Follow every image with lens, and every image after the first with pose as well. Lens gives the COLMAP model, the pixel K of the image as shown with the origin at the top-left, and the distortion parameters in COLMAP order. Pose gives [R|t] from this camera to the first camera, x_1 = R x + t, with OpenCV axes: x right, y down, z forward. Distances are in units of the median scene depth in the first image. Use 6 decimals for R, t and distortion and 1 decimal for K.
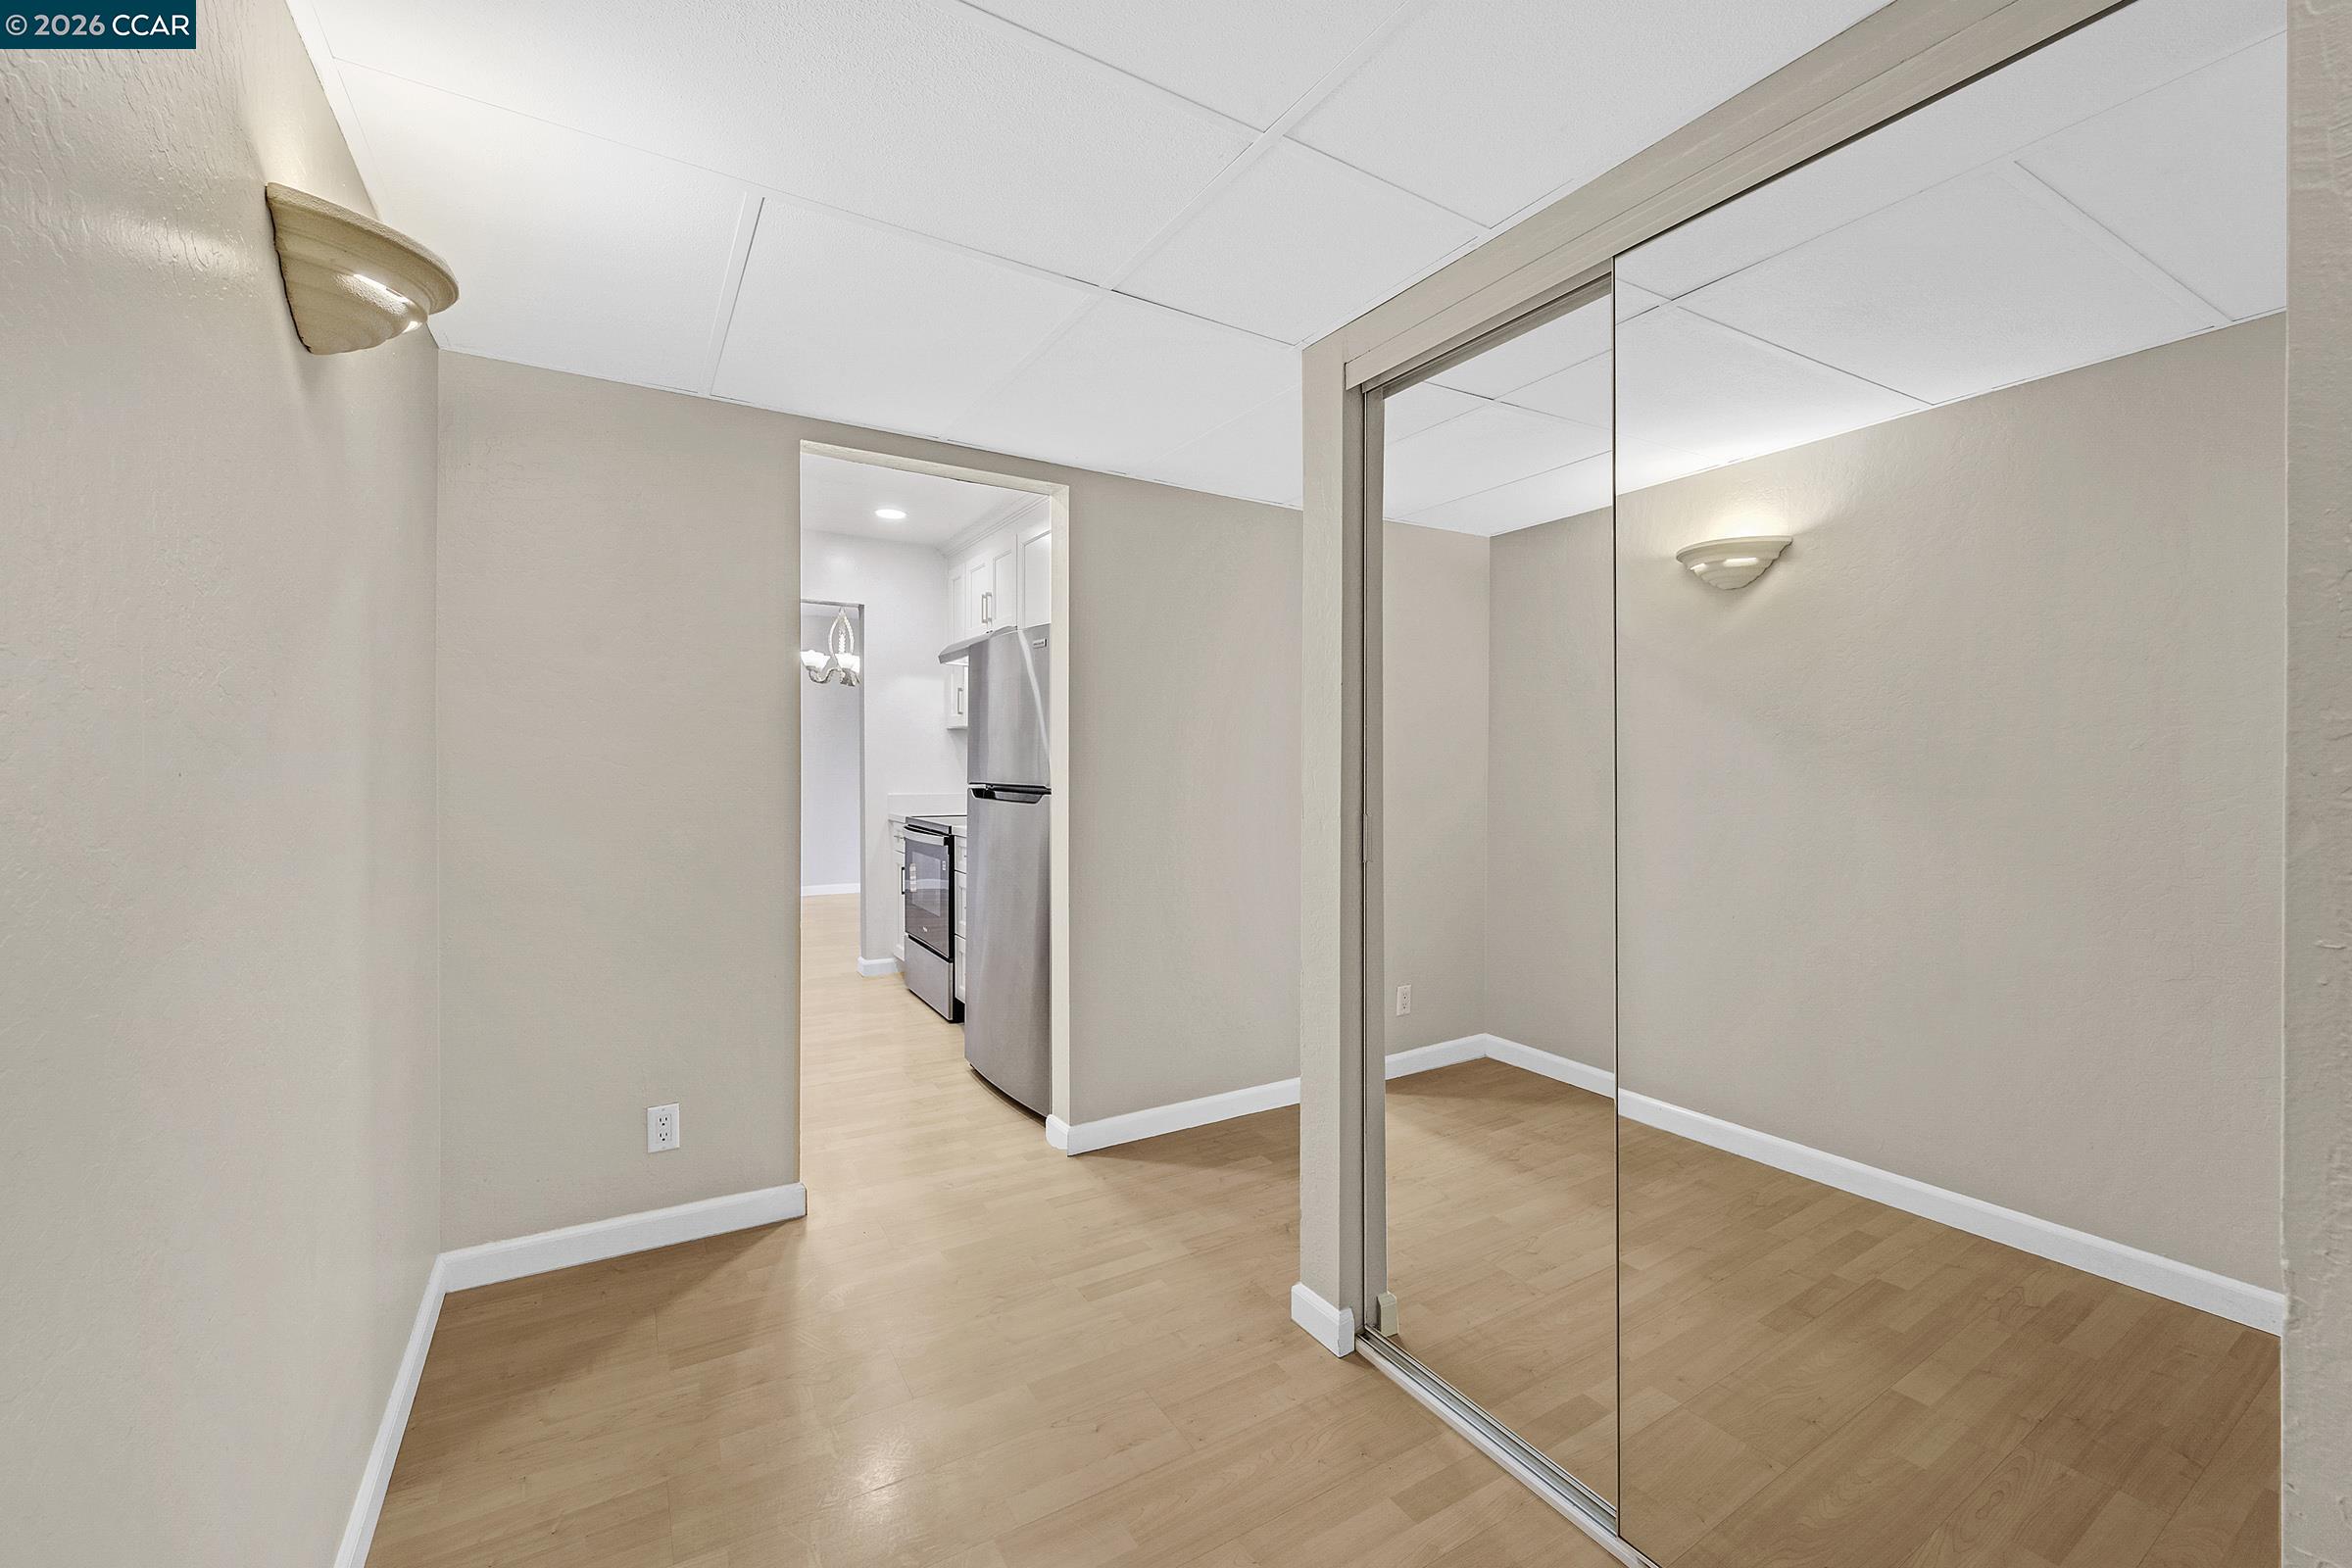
lens RADIAL K [[938.3, 0, 1169.8], [0, 938.3, 767.6], [0, 0, 1]] dist [0.000950, 0.000288]
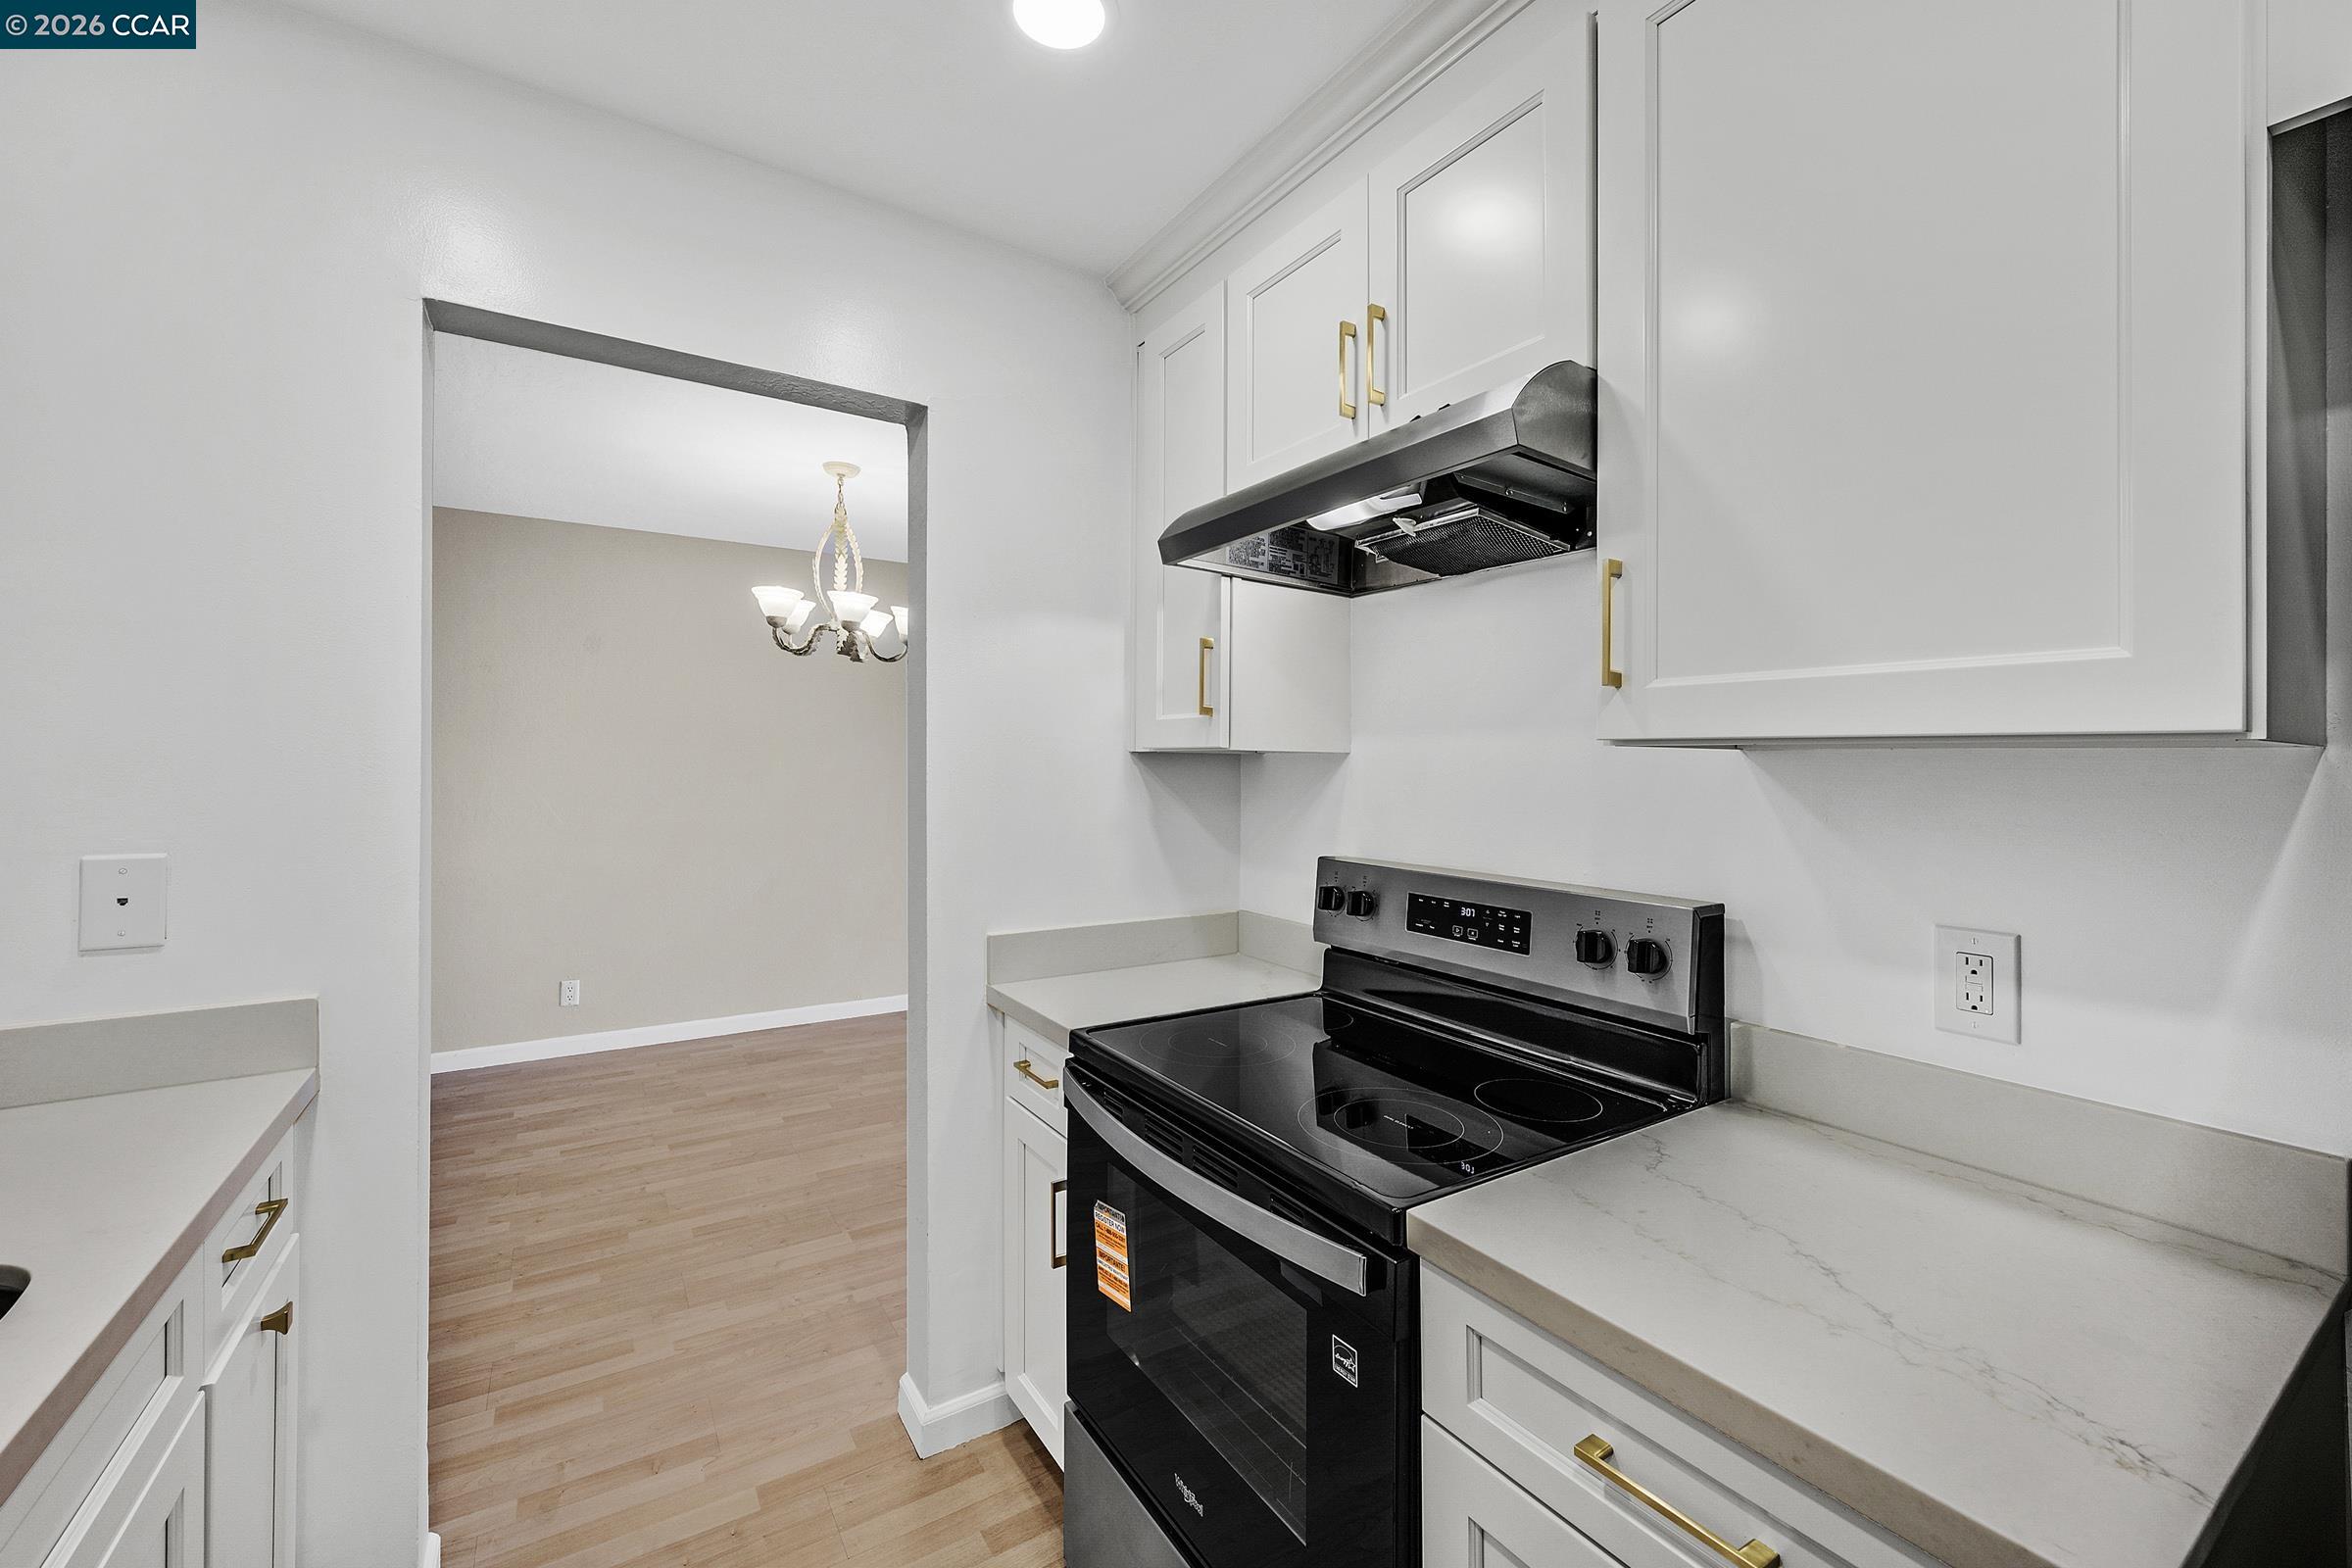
lens RADIAL K [[938.3, 0, 1162.3], [0, 938.3, 770.9], [0, 0, 1]] dist [0.000950, 0.000288]
pose [[0.999700, 0.006332, 0.023651, -0.194635], [-0.006101, 0.999933, -0.009849, -0.025458], [-0.023712, 0.009702, 0.999672, 0.513357]]
